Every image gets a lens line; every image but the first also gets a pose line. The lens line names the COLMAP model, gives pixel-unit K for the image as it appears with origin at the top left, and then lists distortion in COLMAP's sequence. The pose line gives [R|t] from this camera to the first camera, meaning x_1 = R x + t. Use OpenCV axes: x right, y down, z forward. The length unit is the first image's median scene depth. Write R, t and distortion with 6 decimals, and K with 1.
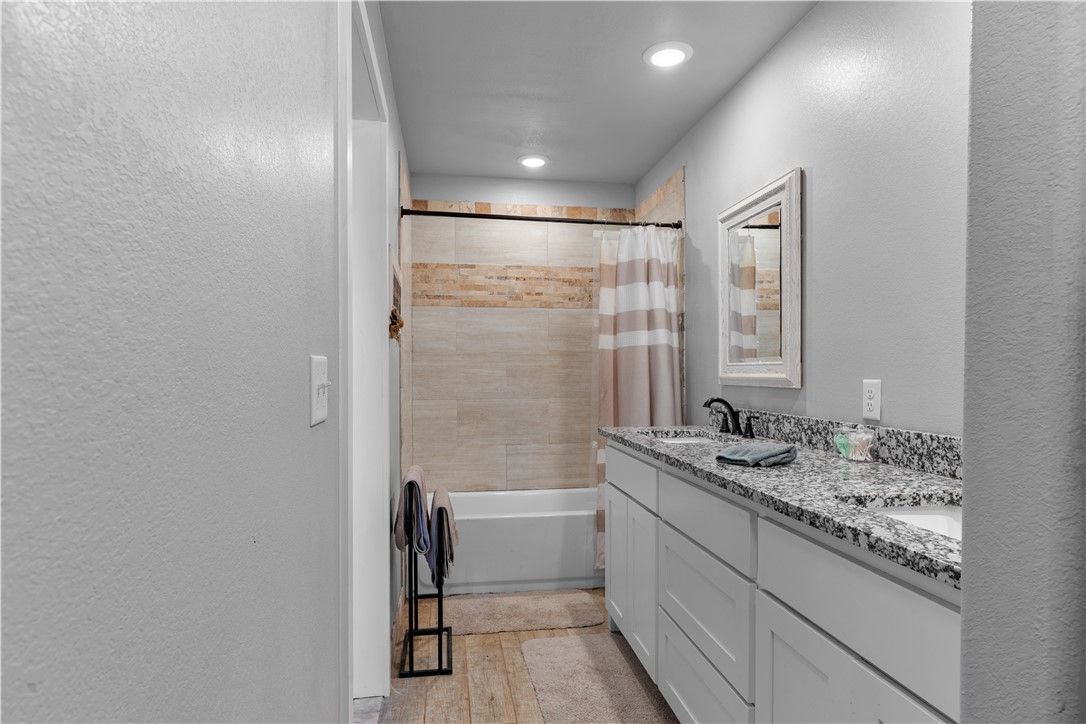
lens RADIAL K [[609.4, 0, 545.8], [0, 609.4, 370.7], [0, 0, 1]] dist [-0.006901, -0.001059]
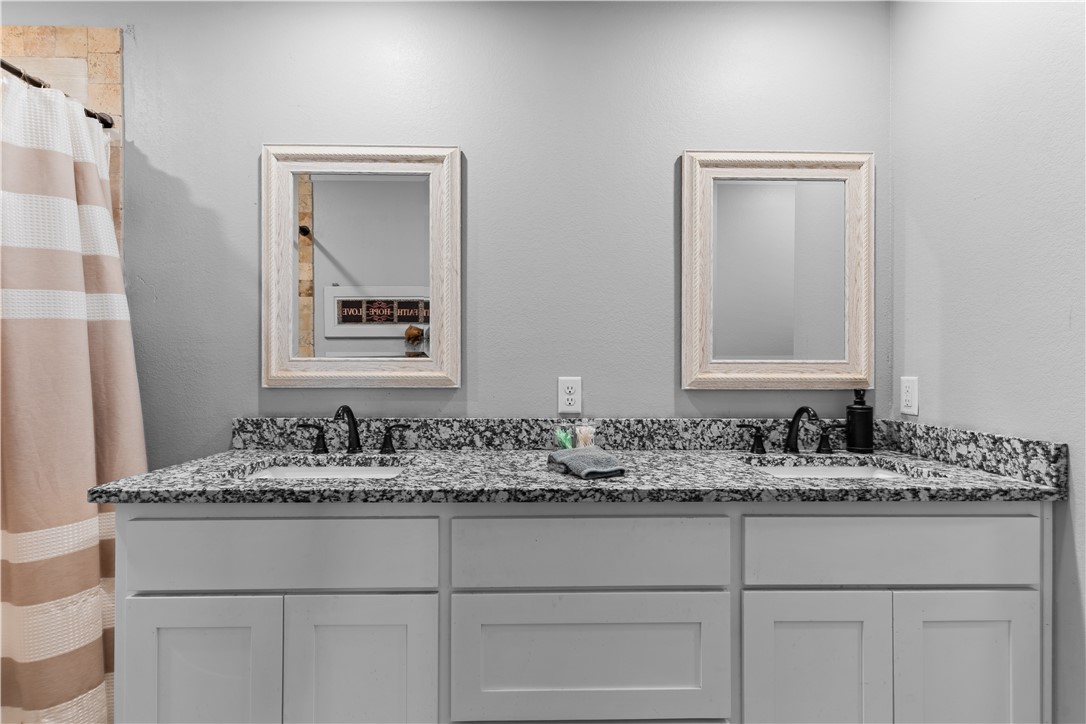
lens RADIAL K [[518.3, 0, 548.9], [0, 518.3, 362.8], [0, 0, 1]] dist [0.004092, -0.001273]
pose [[0.121746, 0.009072, 0.992520, -0.439725], [-0.004469, 0.999953, -0.008591, -0.003455], [-0.992551, -0.003389, 0.121781, 0.998250]]
